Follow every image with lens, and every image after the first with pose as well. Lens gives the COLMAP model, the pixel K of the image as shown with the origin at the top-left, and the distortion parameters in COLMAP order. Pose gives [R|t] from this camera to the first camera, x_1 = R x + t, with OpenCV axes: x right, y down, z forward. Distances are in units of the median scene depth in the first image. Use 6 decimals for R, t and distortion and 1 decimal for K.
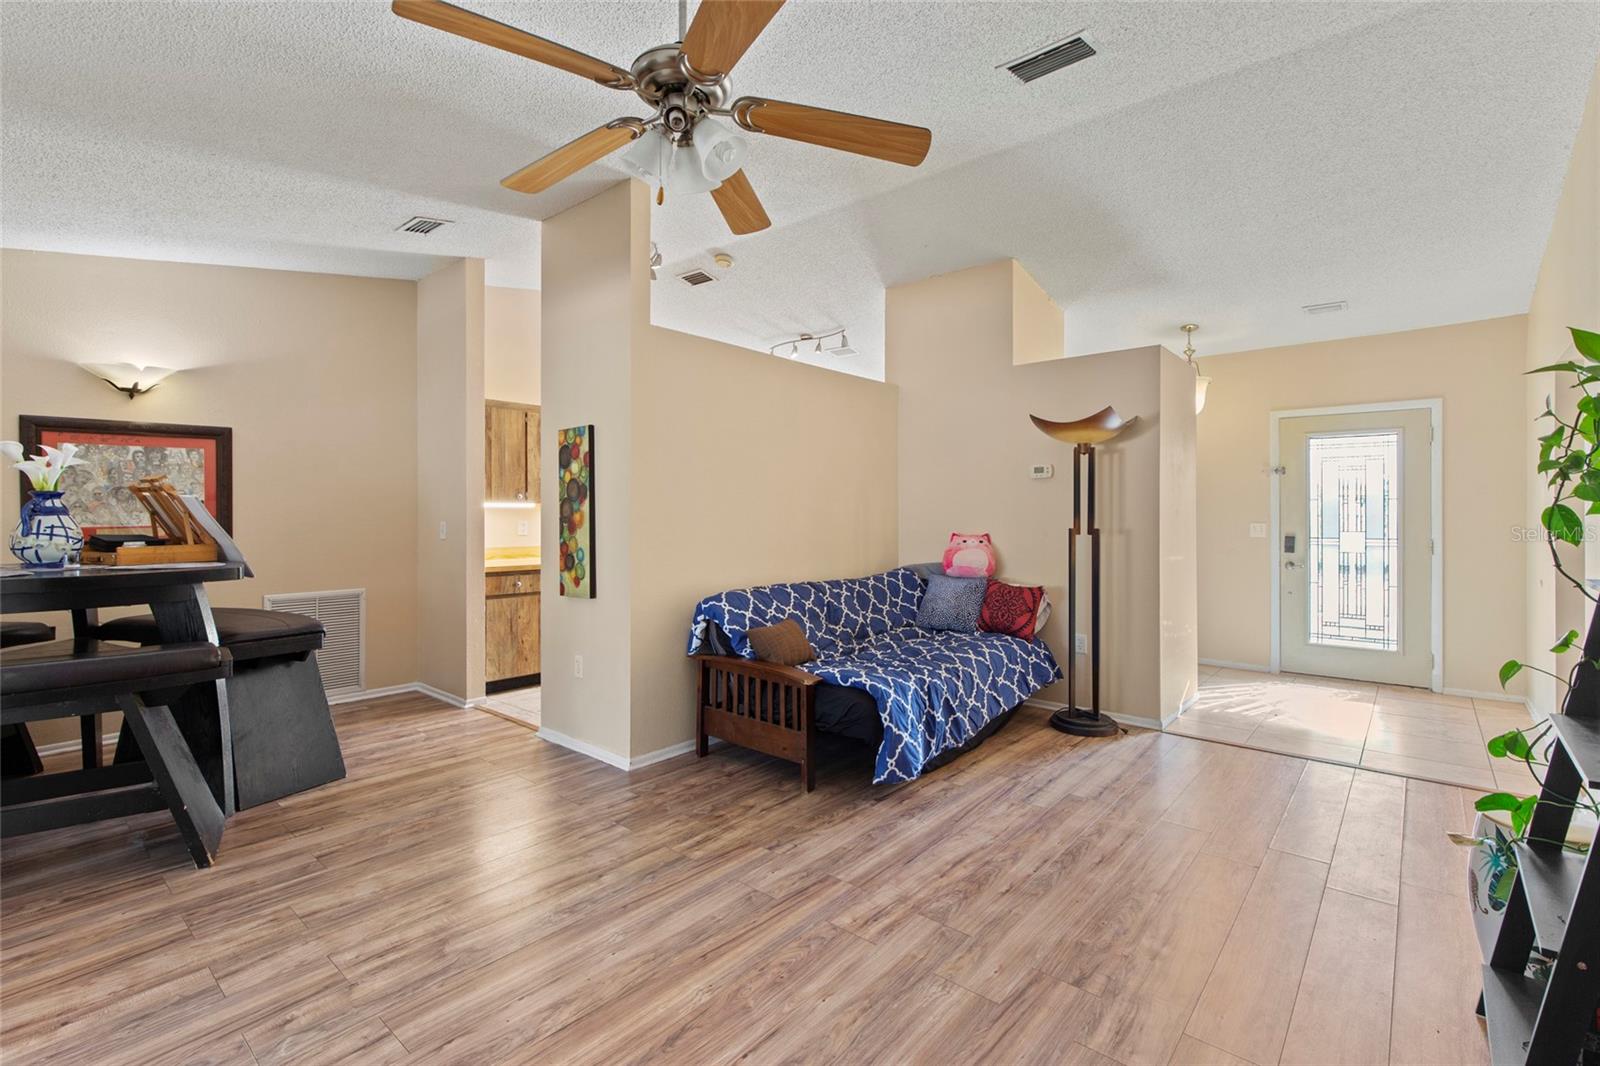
lens RADIAL K [[719.9, 0, 812.1], [0, 719.9, 517.3], [0, 0, 1]] dist [0.003803, -0.000352]
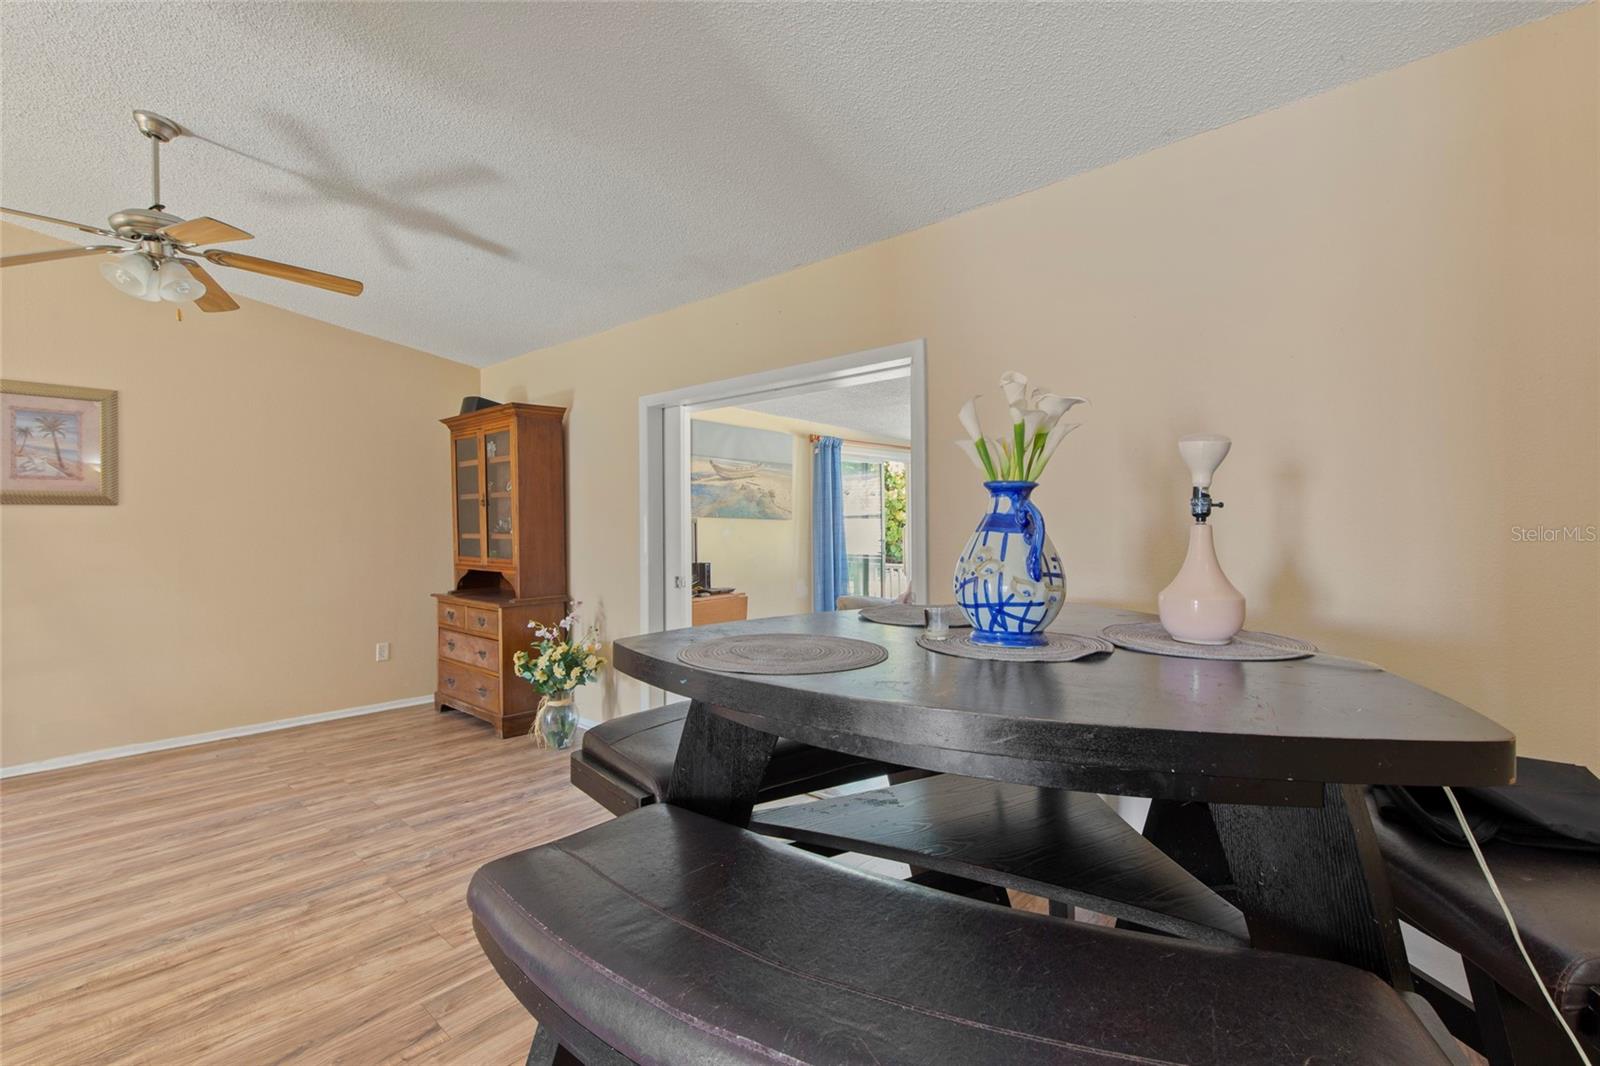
lens RADIAL K [[719.9, 0, 812.1], [0, 719.9, 517.3], [0, 0, 1]] dist [0.003803, -0.000352]
pose [[-0.999525, 0.004392, 0.030507, -1.153215], [0.004320, 0.999988, -0.002427, -0.011797], [-0.030518, -0.002294, -0.999532, 1.817002]]
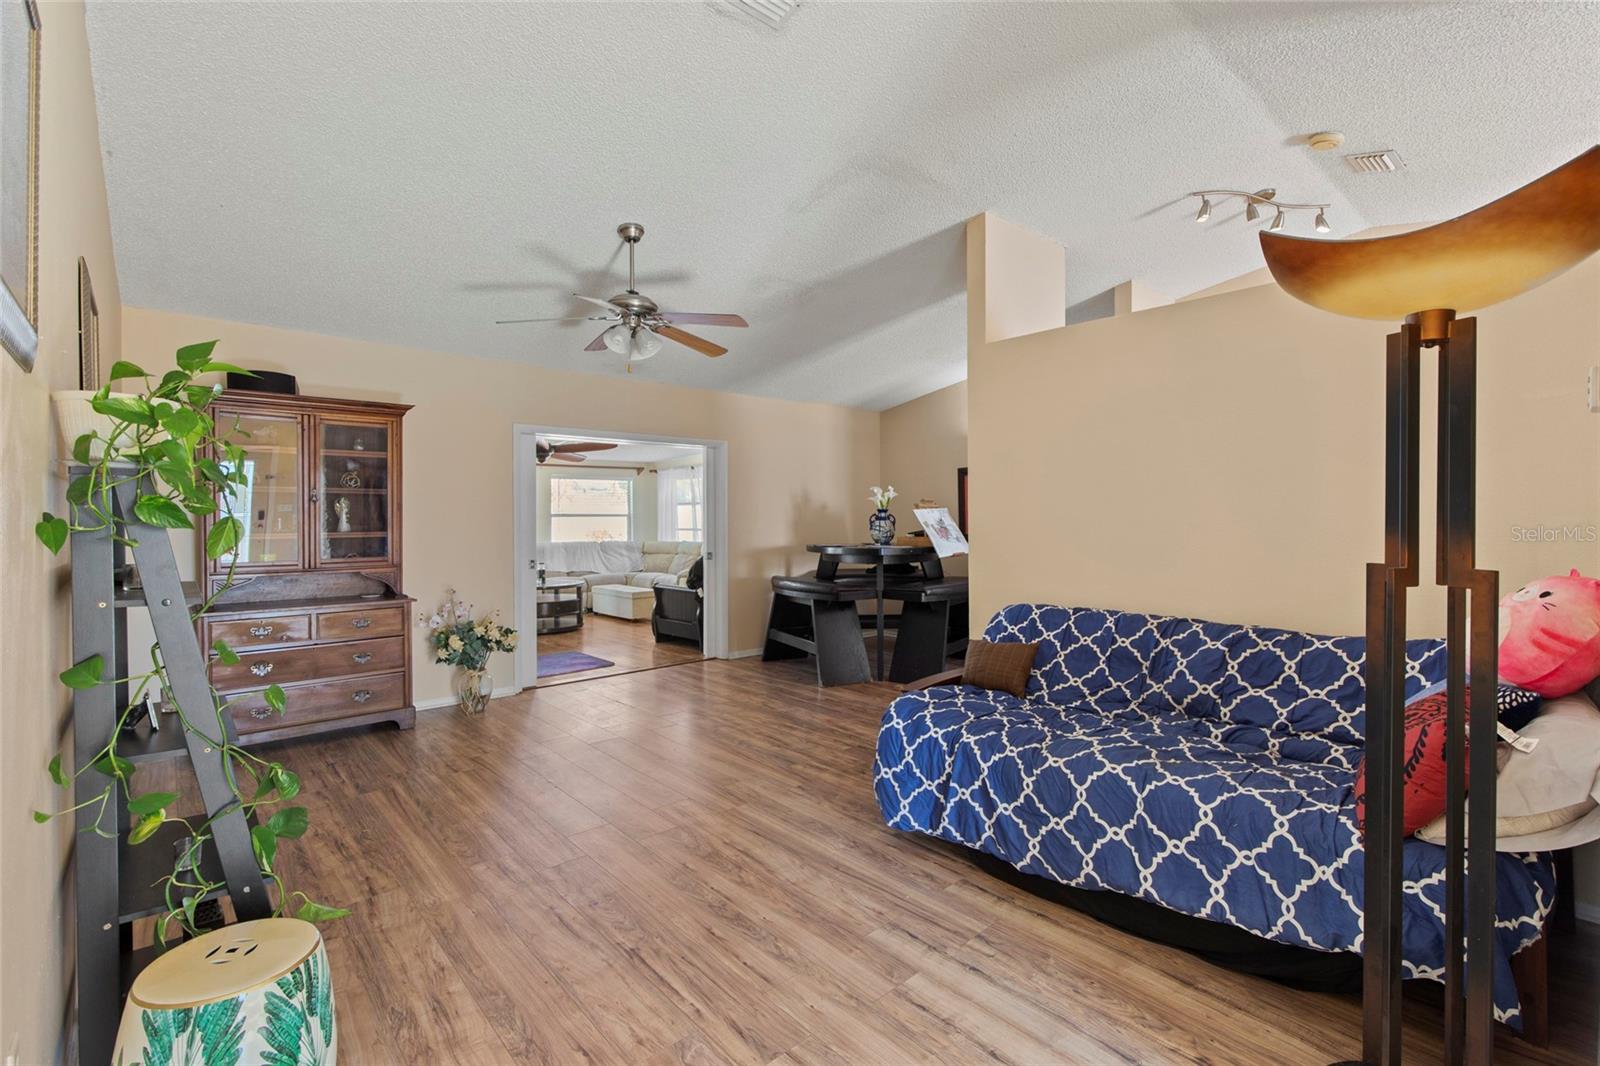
lens RADIAL K [[719.9, 0, 812.1], [0, 719.9, 517.3], [0, 0, 1]] dist [0.003803, -0.000352]
pose [[-0.136455, -0.001223, -0.990646, 1.316605], [-0.003713, 0.999993, -0.000723, -0.010618], [0.990639, 0.003580, -0.136458, 1.325518]]
